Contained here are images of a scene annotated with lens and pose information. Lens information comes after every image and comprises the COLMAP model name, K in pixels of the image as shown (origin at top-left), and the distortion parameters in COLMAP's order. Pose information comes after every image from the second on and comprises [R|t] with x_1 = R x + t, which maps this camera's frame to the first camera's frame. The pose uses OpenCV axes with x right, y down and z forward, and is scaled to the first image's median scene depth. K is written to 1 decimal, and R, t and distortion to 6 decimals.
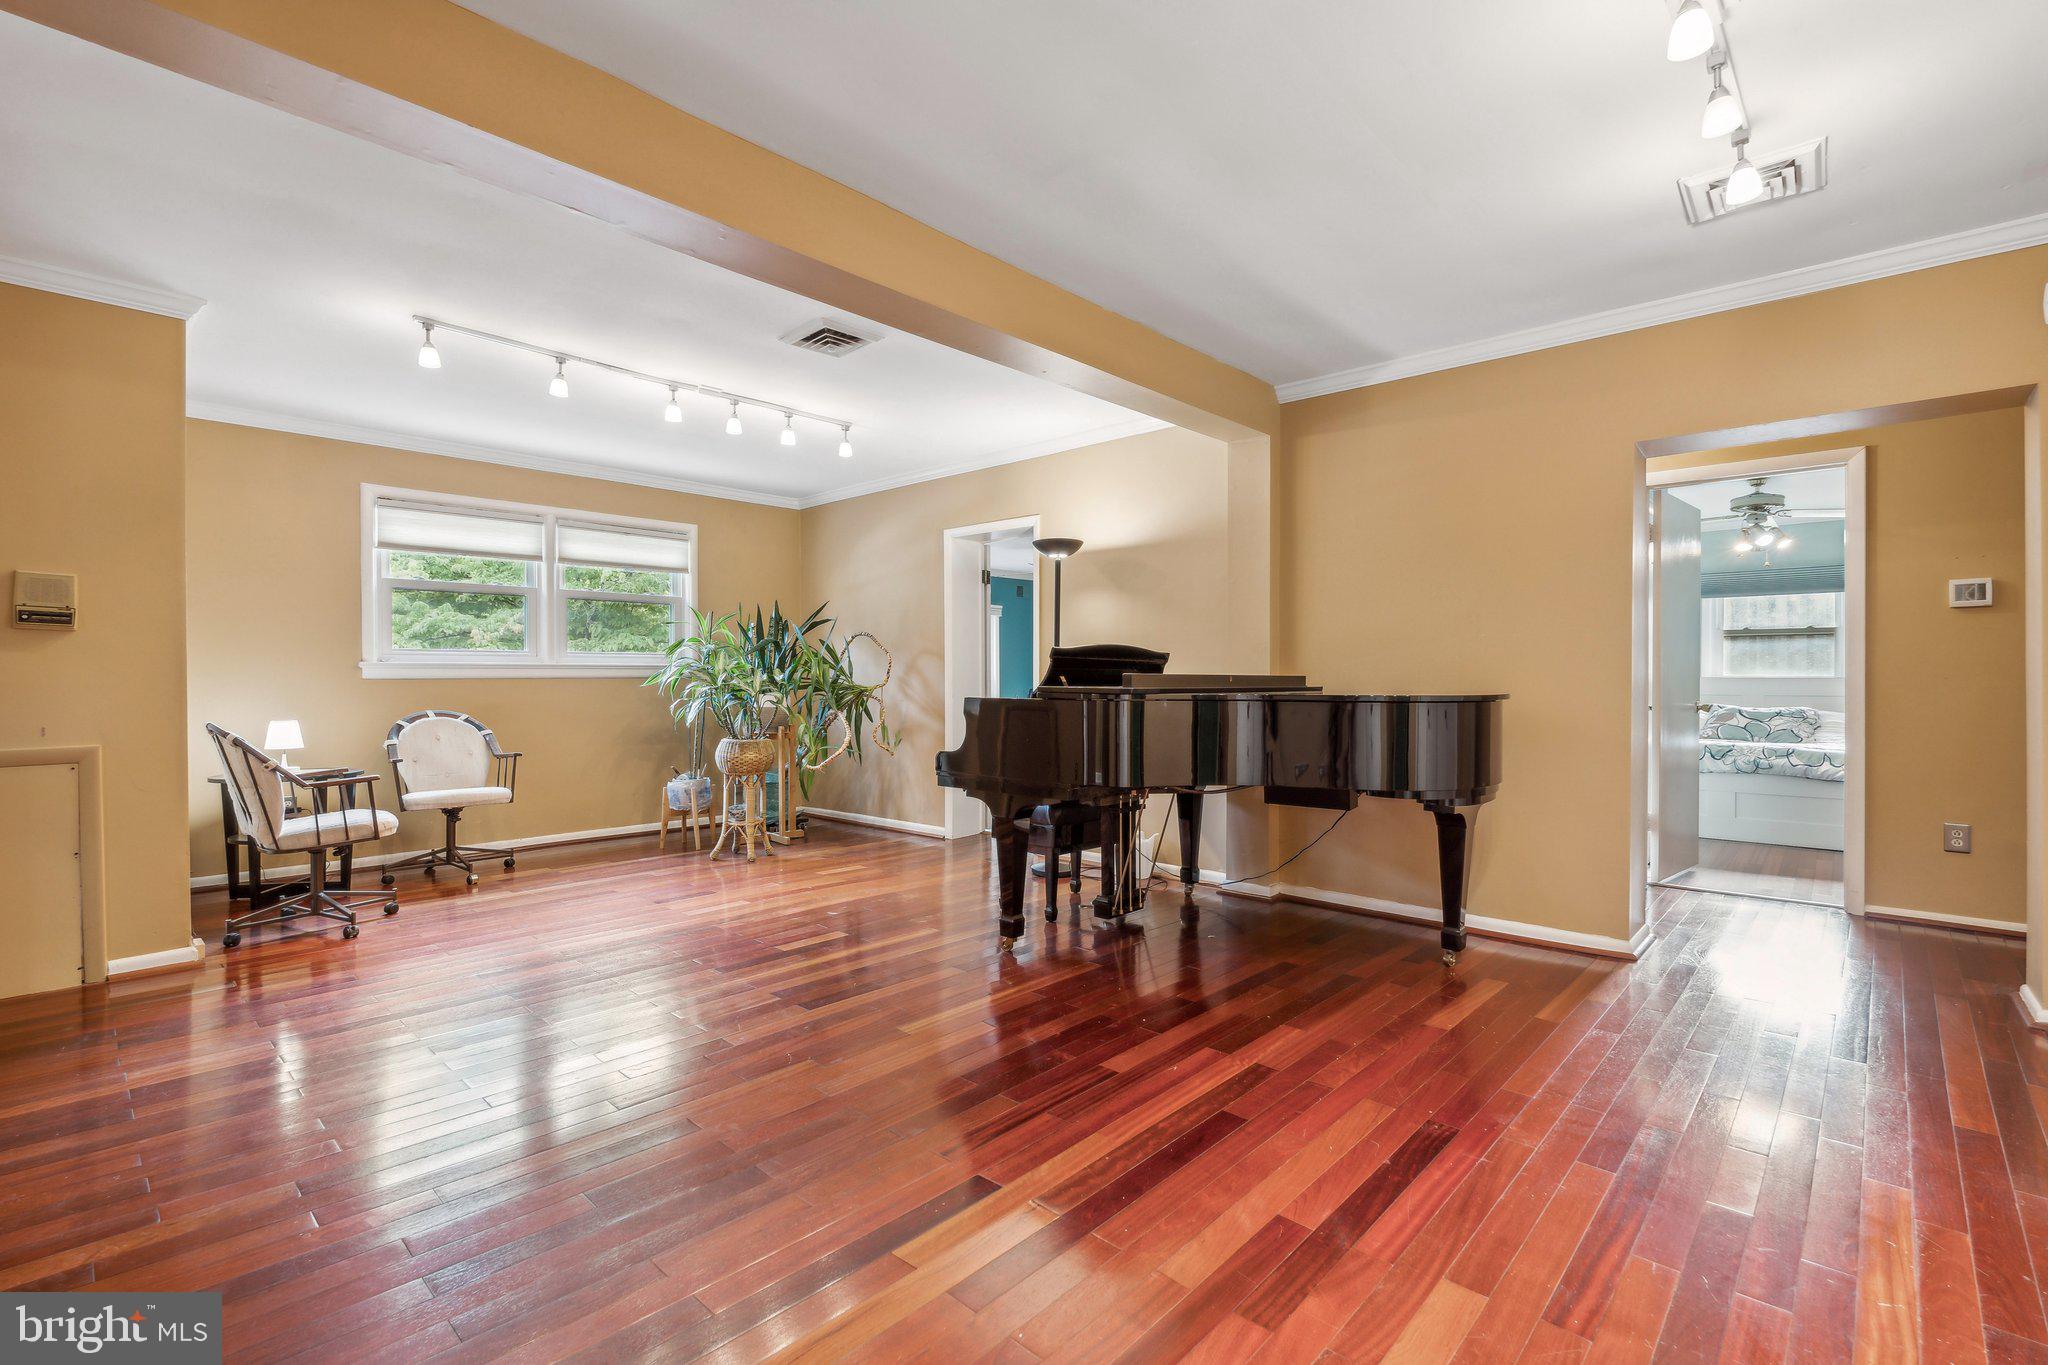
lens RADIAL K [[925.3, 0, 1016.5], [0, 925.3, 678.1], [0, 0, 1]] dist [-0.005971, -0.000571]
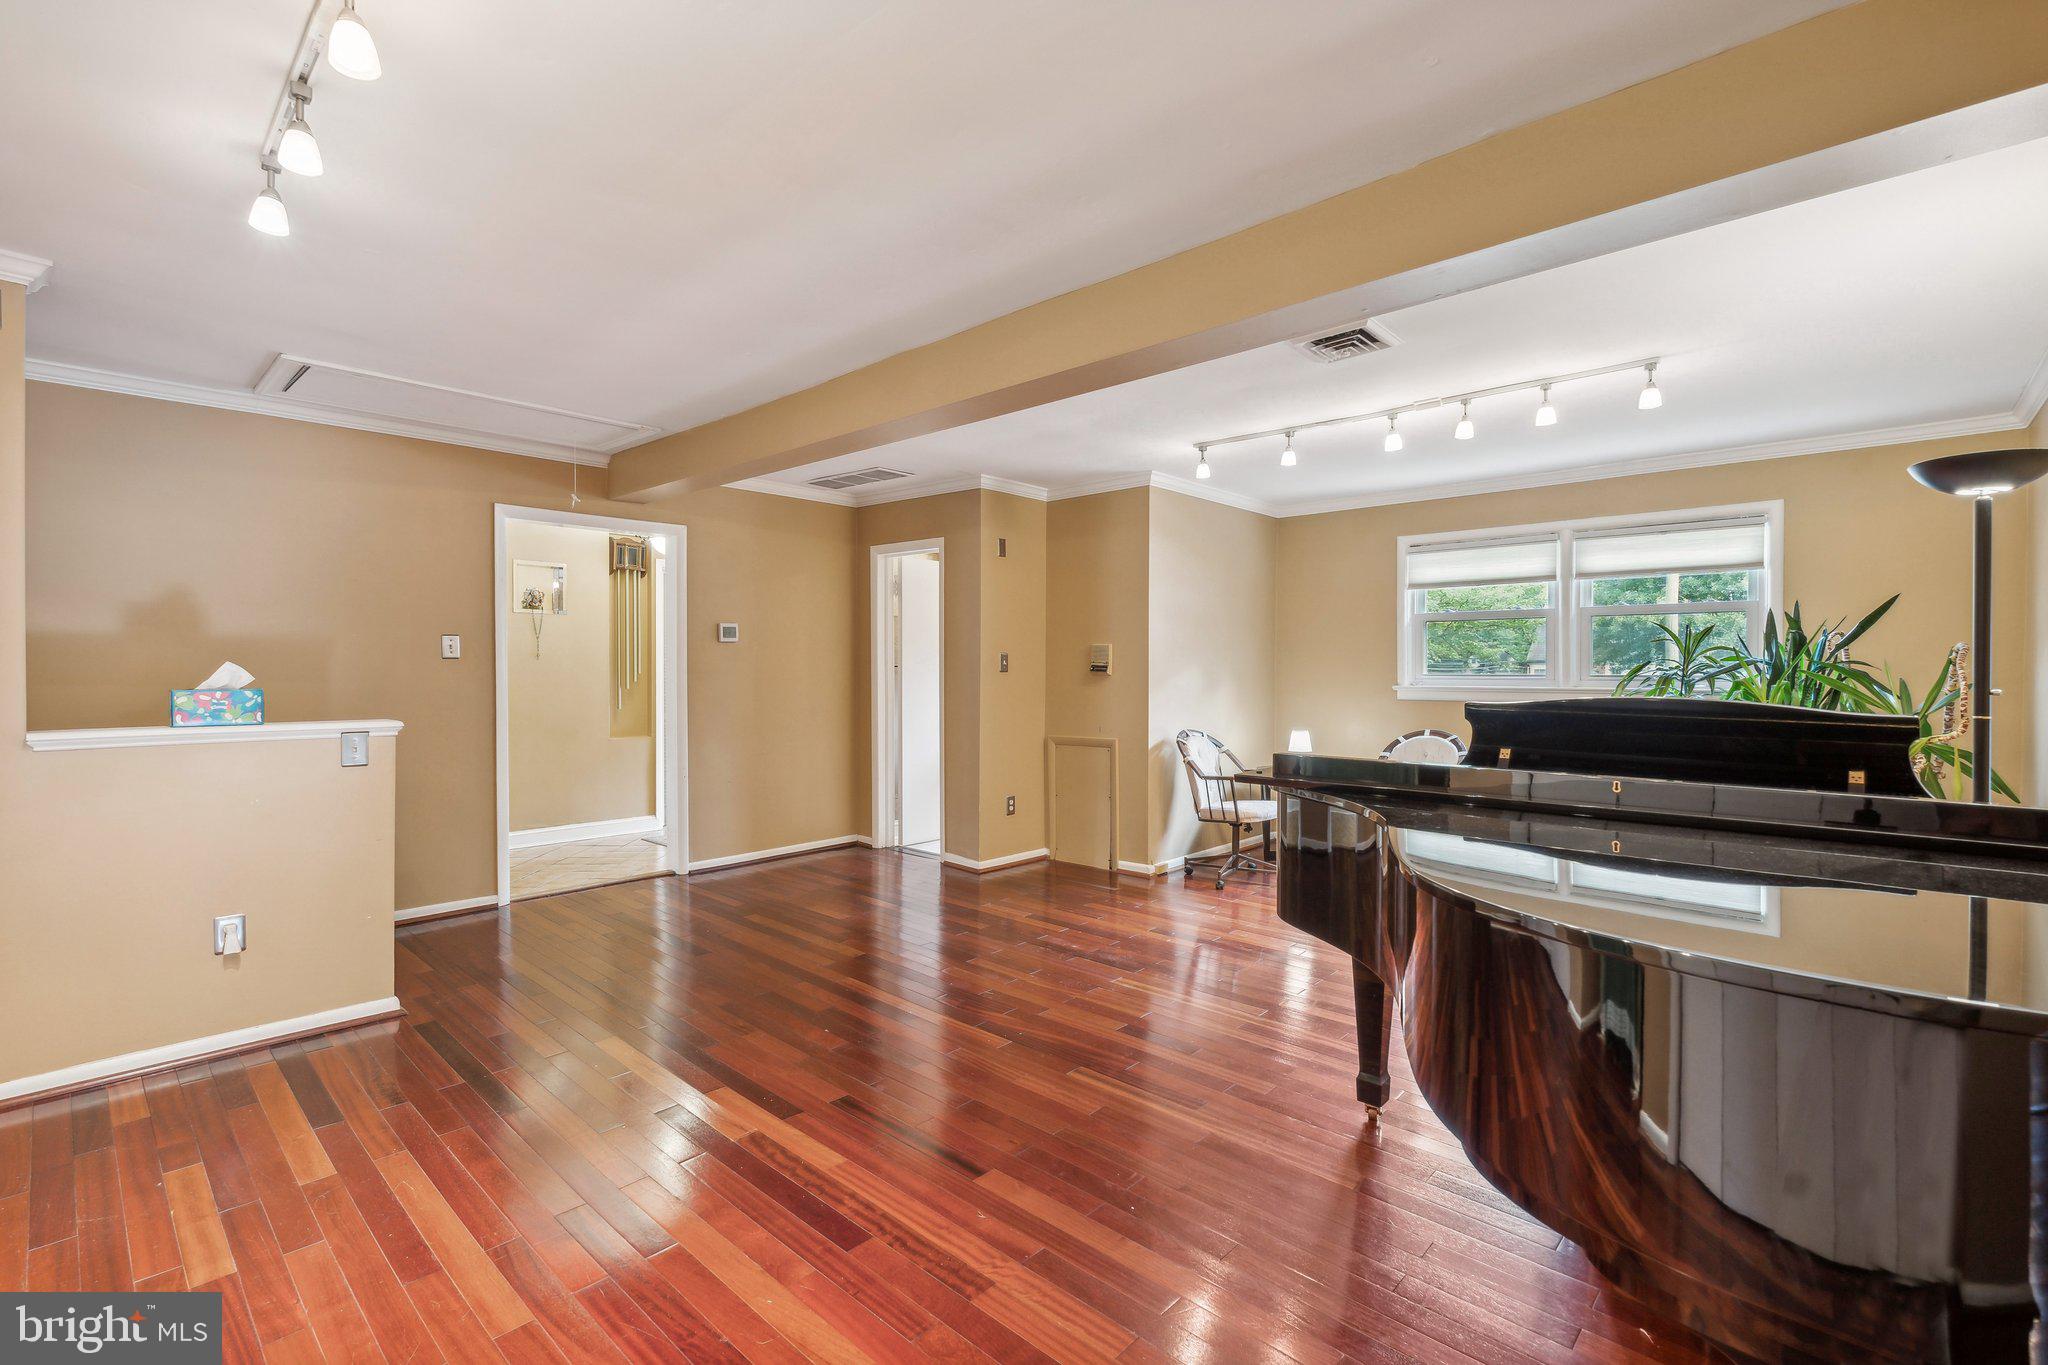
lens RADIAL K [[925.3, 0, 1017.2], [0, 925.3, 681.5], [0, 0, 1]] dist [-0.005971, -0.000571]
pose [[-0.009335, 0.018243, -0.999790, 0.509915], [0.000752, 0.999833, 0.018237, -0.045670], [0.999956, -0.000582, -0.009348, 0.519499]]
